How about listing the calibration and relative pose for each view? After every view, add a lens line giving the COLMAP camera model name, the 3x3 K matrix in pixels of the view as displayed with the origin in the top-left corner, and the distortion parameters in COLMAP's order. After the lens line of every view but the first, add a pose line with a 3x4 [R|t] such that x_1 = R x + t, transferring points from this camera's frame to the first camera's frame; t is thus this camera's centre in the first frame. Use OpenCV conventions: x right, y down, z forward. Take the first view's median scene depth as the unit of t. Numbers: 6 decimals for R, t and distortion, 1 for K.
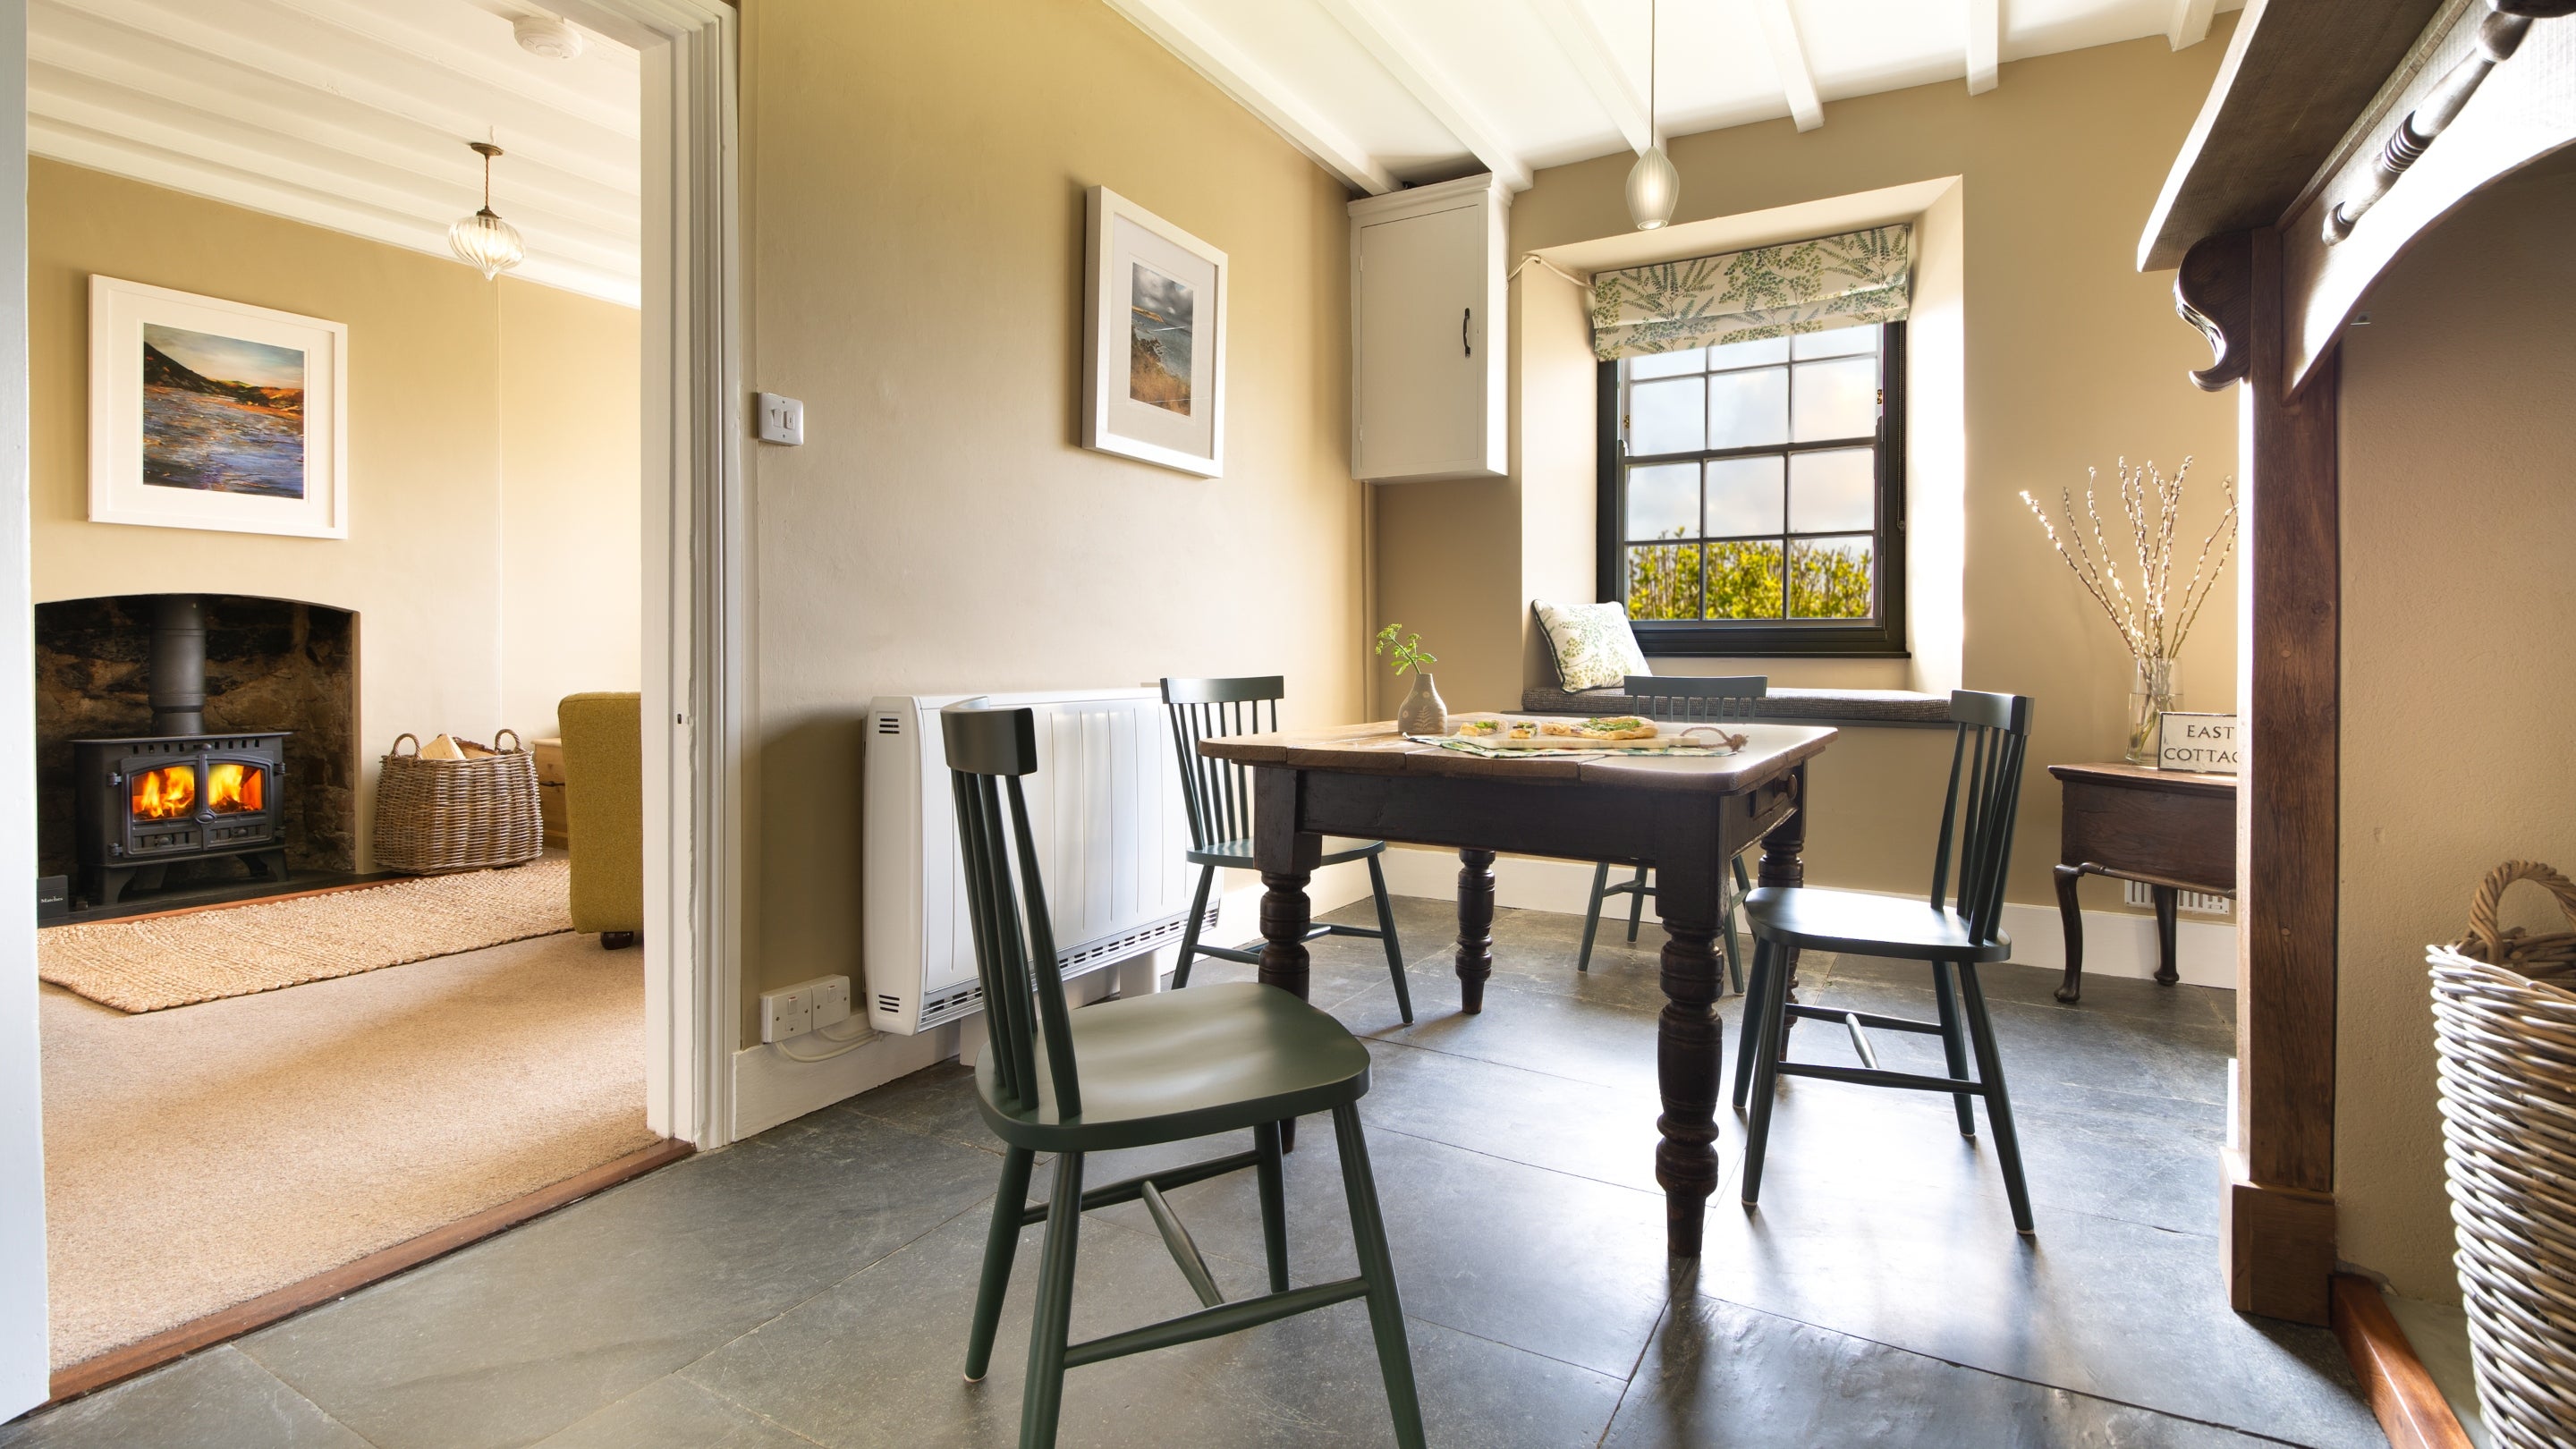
lens RADIAL K [[1165.8, 0, 1287.1], [0, 1165.8, 670.6], [0, 0, 1]] dist [-0.001273, -0.001302]
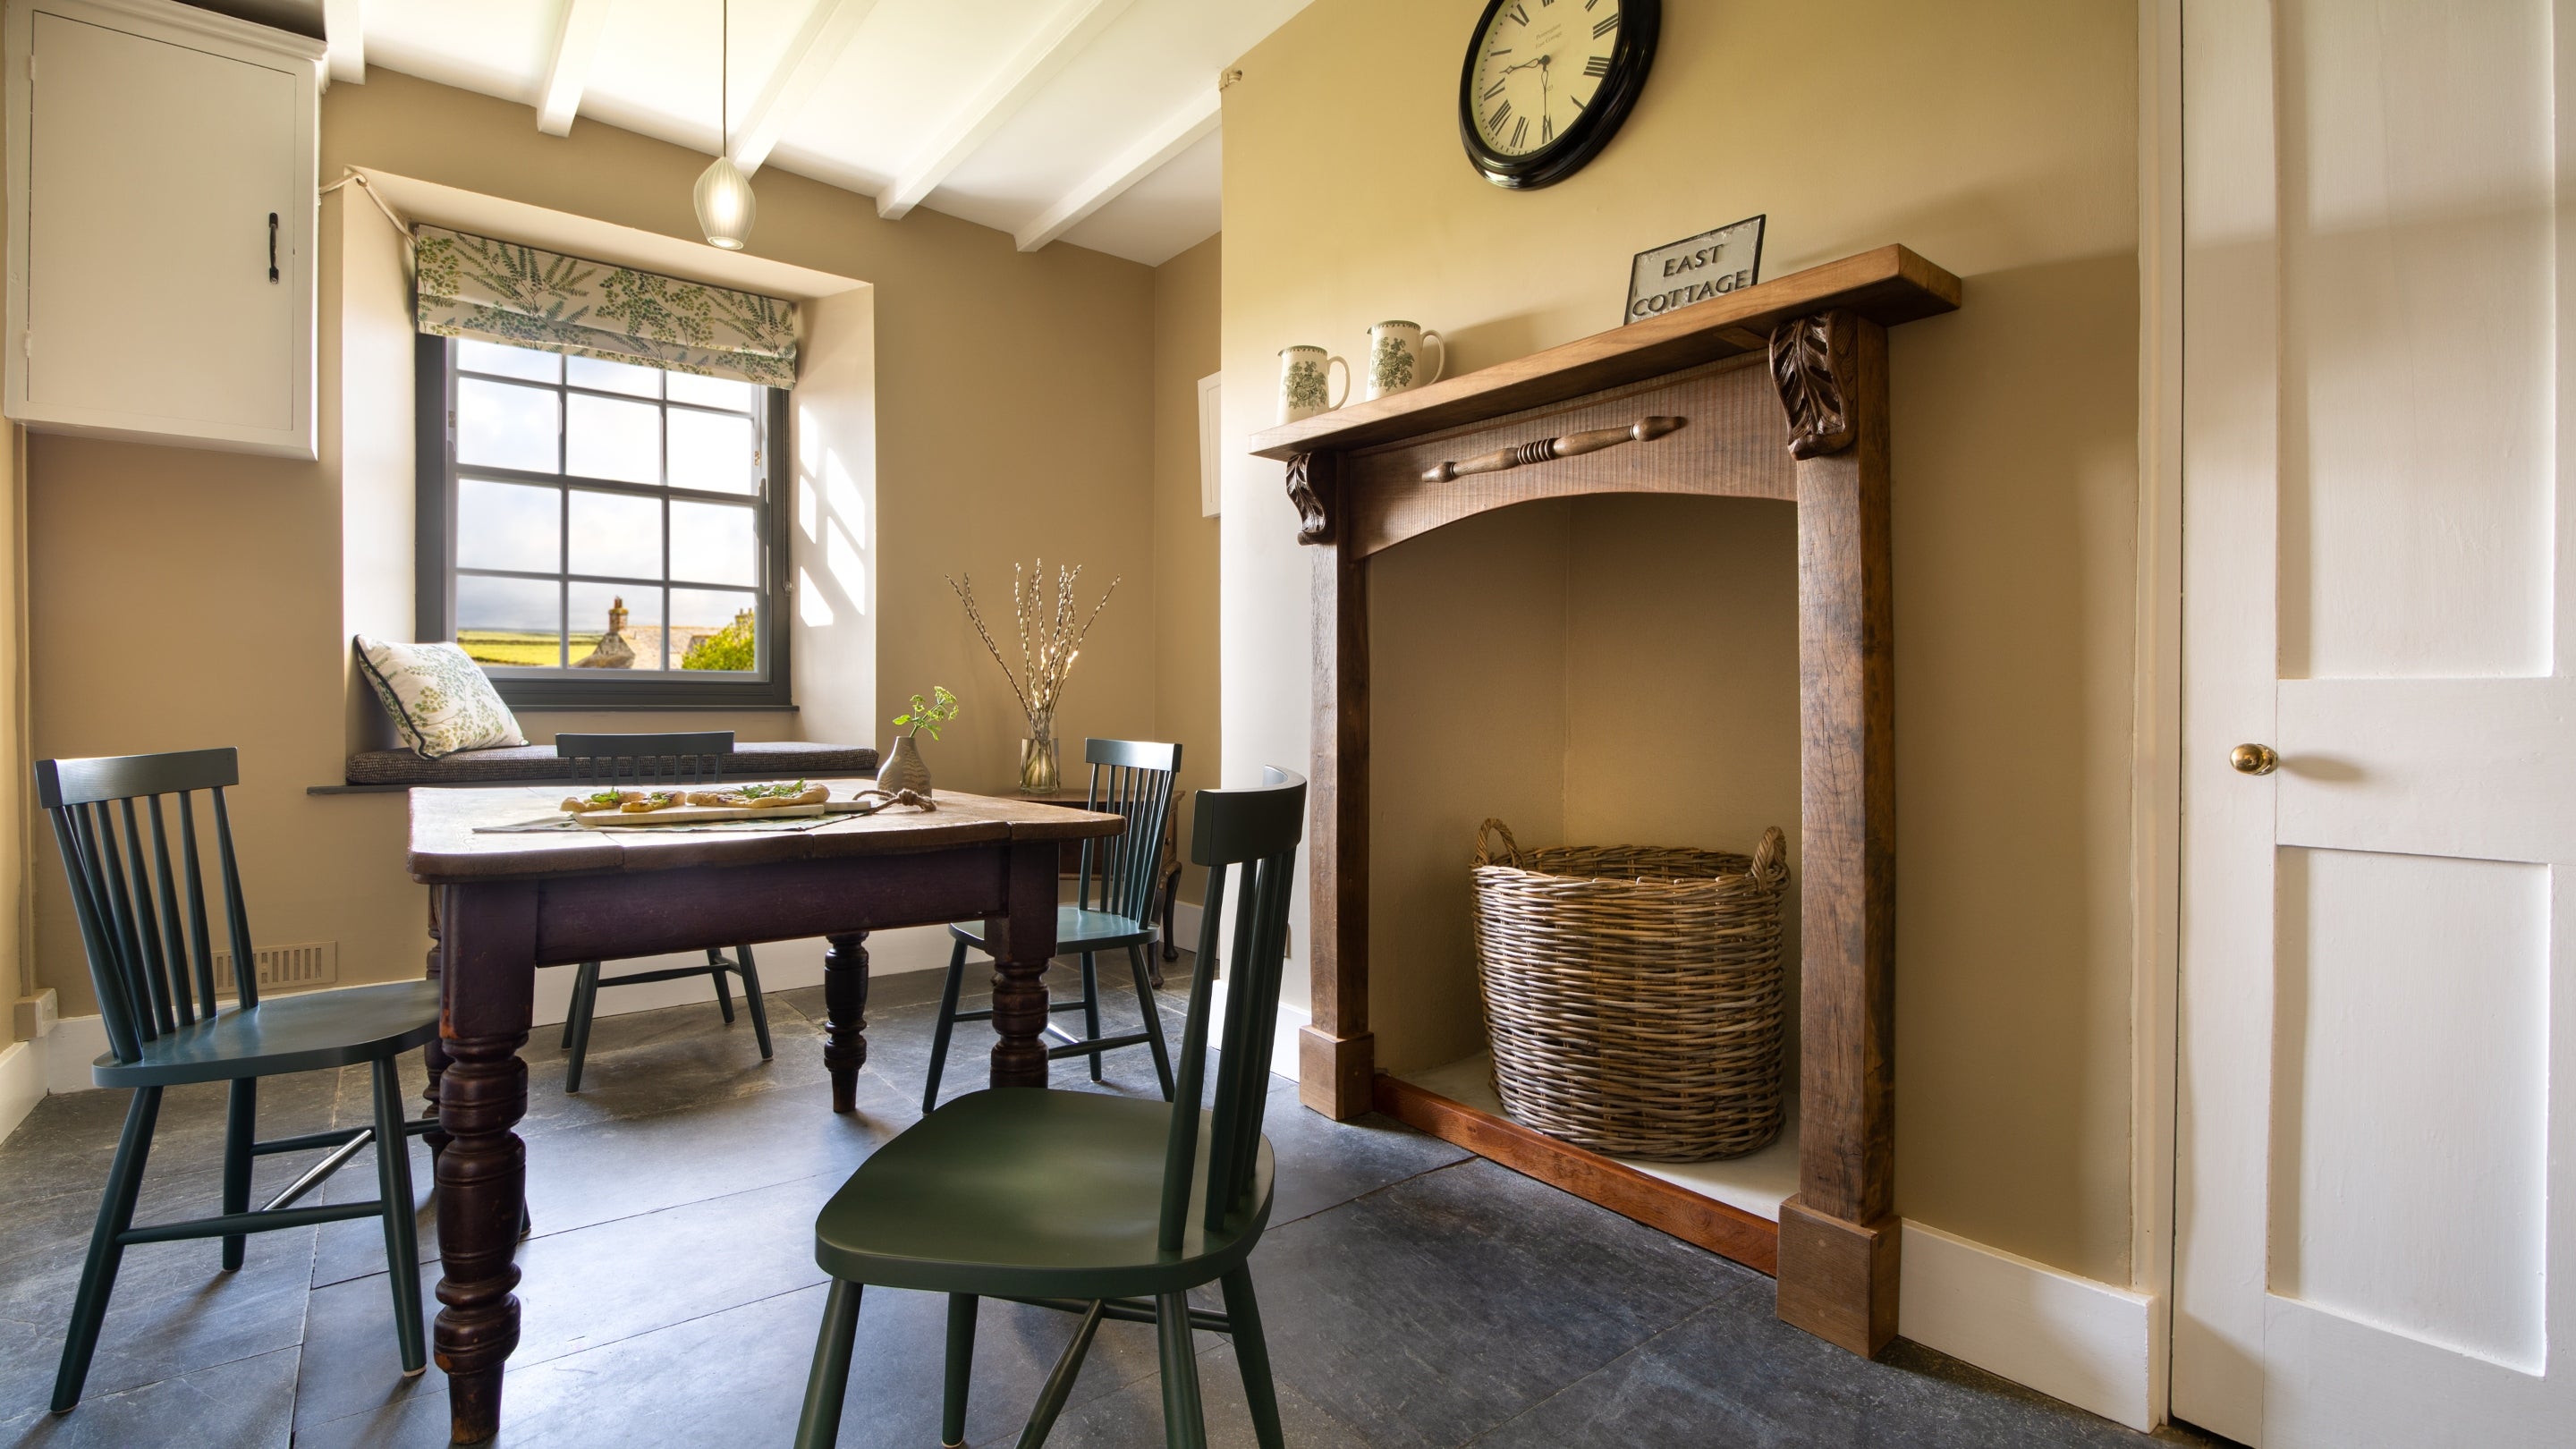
lens RADIAL K [[1165.8, 0, 1284.6], [0, 1165.8, 708.8], [0, 0, 1]] dist [-0.001273, -0.001302]
pose [[0.361902, -0.001769, 0.932214, -3.152975], [0.008810, 0.999960, -0.001522, -0.084110], [-0.932174, 0.008763, 0.361903, 2.144929]]
